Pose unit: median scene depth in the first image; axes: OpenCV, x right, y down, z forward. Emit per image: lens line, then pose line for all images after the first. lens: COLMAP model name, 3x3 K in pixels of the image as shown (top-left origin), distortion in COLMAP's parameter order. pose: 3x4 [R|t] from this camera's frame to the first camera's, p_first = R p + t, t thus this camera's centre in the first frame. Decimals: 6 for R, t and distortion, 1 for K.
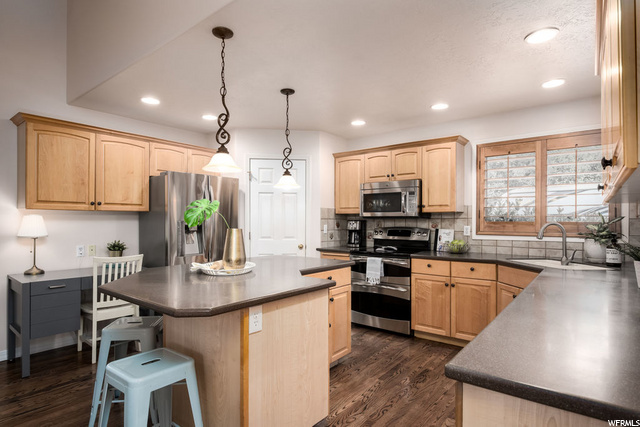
lens RADIAL K [[345.9, 0, 319.7], [0, 345.9, 221.0], [0, 0, 1]] dist [-0.000337, -0.000138]
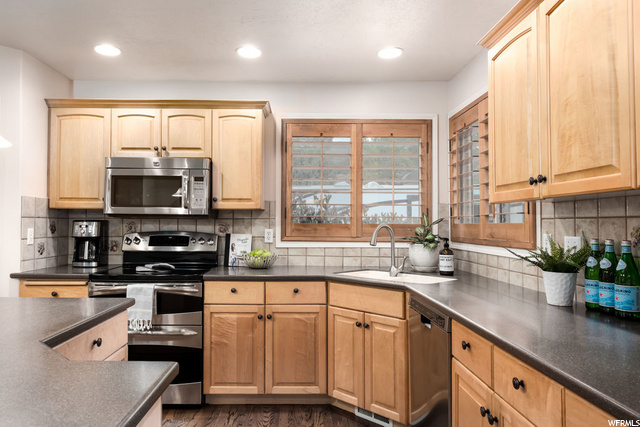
lens RADIAL K [[450.0, 0, 320.0], [0, 450.0, 213.5], [0, 0, 1]] dist [0.000756, 0.001116]
pose [[0.780346, 0.016731, 0.625125, -0.079493], [-0.004760, 0.999772, -0.020817, 0.000591], [-0.625330, 0.013269, 0.780247, 0.206645]]
